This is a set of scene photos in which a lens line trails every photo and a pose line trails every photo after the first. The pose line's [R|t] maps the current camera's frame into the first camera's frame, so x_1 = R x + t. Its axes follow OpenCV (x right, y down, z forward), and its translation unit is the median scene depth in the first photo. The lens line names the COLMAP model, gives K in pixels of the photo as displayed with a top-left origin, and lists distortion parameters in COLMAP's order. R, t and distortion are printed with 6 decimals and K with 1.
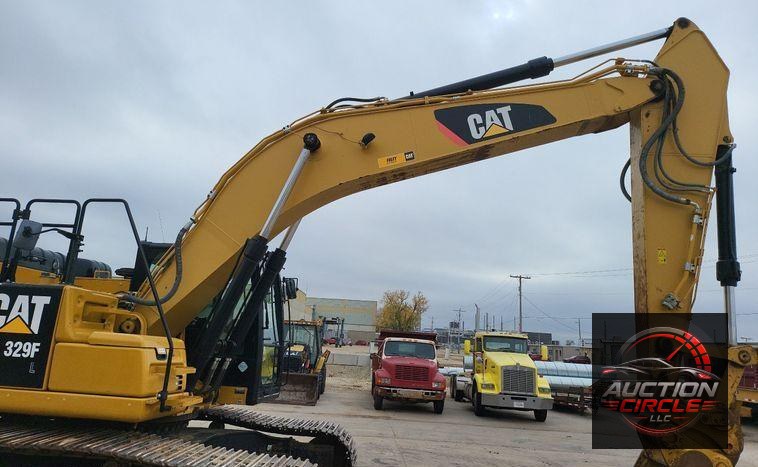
lens RADIAL K [[525.5, 0, 374.7], [0, 525.5, 221.2], [0, 0, 1]] dist [0.052267, -0.046734]
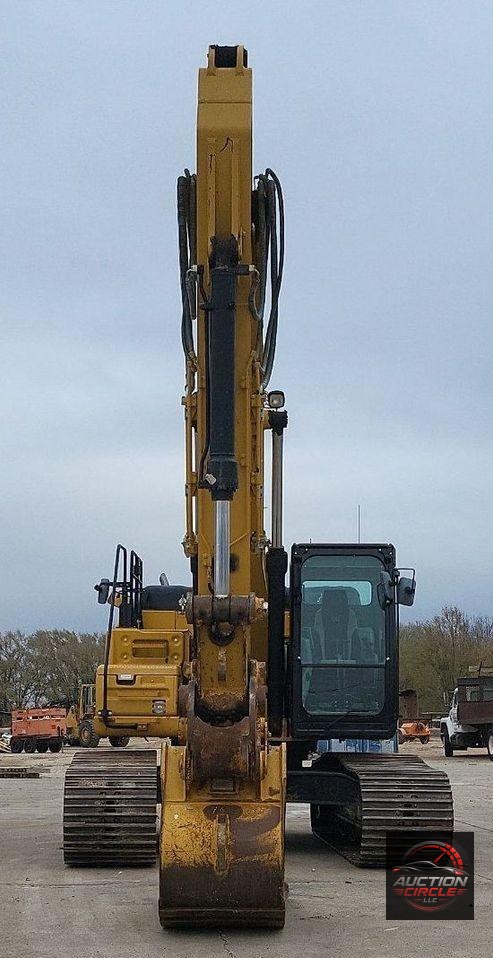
lens RADIAL K [[1557.8, 0, 250.8], [0, 1557.8, 600.3], [0, 0, 1]] dist [0.059930, 0.000000]
pose [[0.097580, -0.136199, -0.985864, 2.243193], [0.243662, 0.963713, -0.109022, 0.404101], [0.964939, -0.229579, 0.127225, 0.704827]]
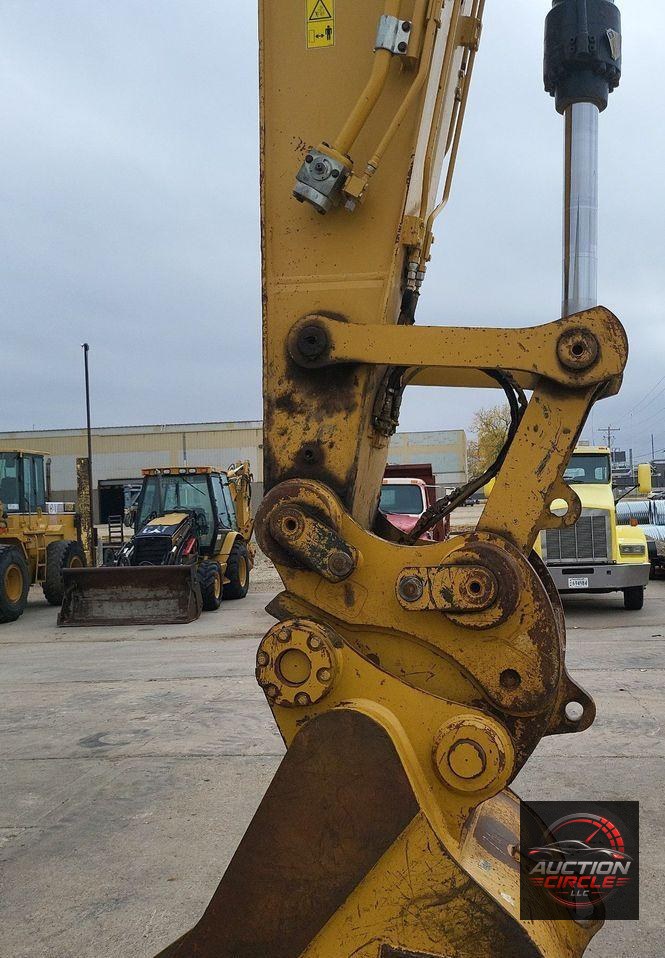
lens RADIAL K [[929.8, 0, 426.4], [0, 929.8, 492.5], [0, 0, 1]] dist [0.023890, 0.000000]
pose [[0.993273, -0.100687, -0.057195, 0.544357], [0.110551, 0.971518, 0.209597, 0.185333], [0.034463, -0.214510, 0.976114, 0.456463]]
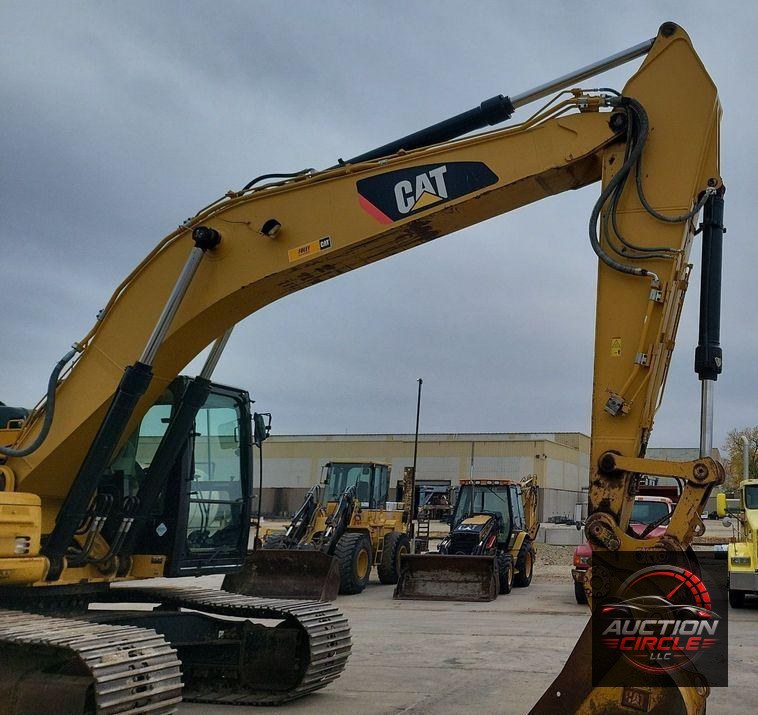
lens RADIAL K [[834.2, 0, 603.6], [0, 834.2, 300.5], [0, 0, 1]] dist [0.010113, 0.000000]
pose [[0.987328, -0.087465, -0.132412, 0.626658], [0.083623, 0.995907, -0.034314, 0.036026], [0.134871, 0.022807, 0.990601, -0.161078]]
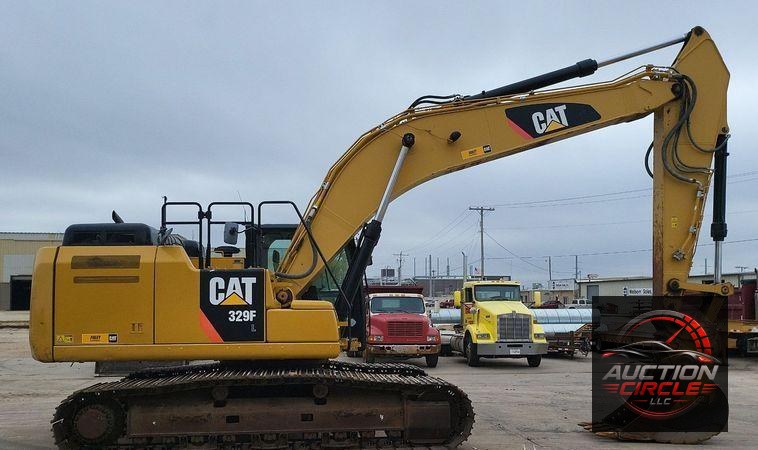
lens RADIAL K [[722.3, 0, 376.4], [0, 722.3, 276.5], [0, 0, 1]] dist [0.046816, 0.000000]
pose [[0.989381, -0.057970, 0.133281, -0.437131], [0.031021, 0.980110, 0.196017, -0.172162], [-0.141993, -0.189801, 0.971501, -0.678497]]
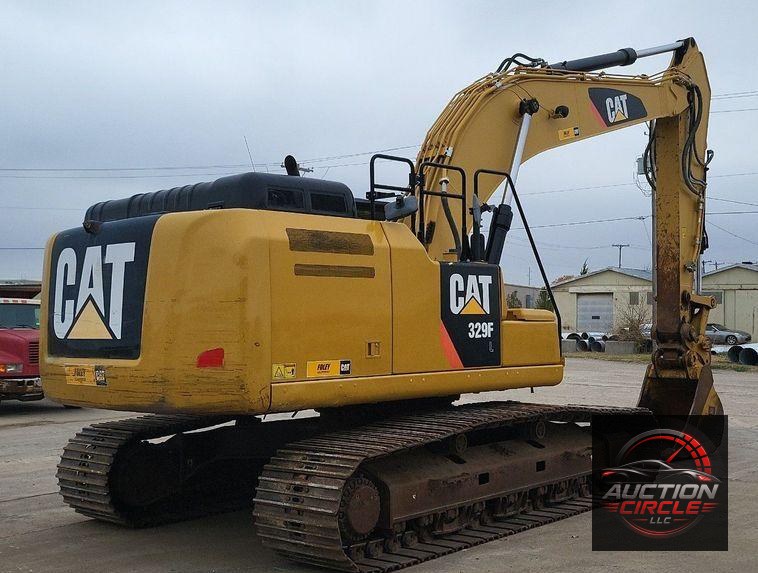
lens RADIAL K [[947.7, 0, 386.9], [0, 947.7, 285.4], [0, 0, 1]] dist [0.046957, 0.000000]
pose [[0.631939, -0.032770, 0.774325, -1.646859], [-0.141352, 0.977474, 0.156727, -0.068315], [-0.762019, -0.208494, 0.613072, 0.064459]]
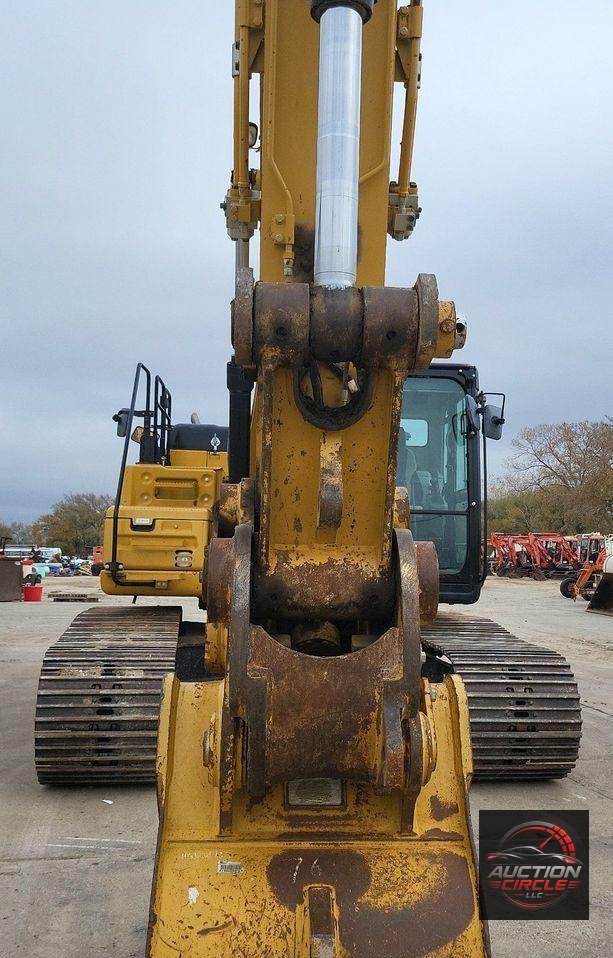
lens RADIAL K [[937.7, 0, 322.8], [0, 937.7, 494.1], [0, 0, 1]] dist [0.062854, 0.000000]
pose [[0.172128, -0.119529, -0.977796, 0.936730], [0.231380, 0.969746, -0.077814, 0.312714], [0.957515, -0.212849, 0.194577, 0.797740]]
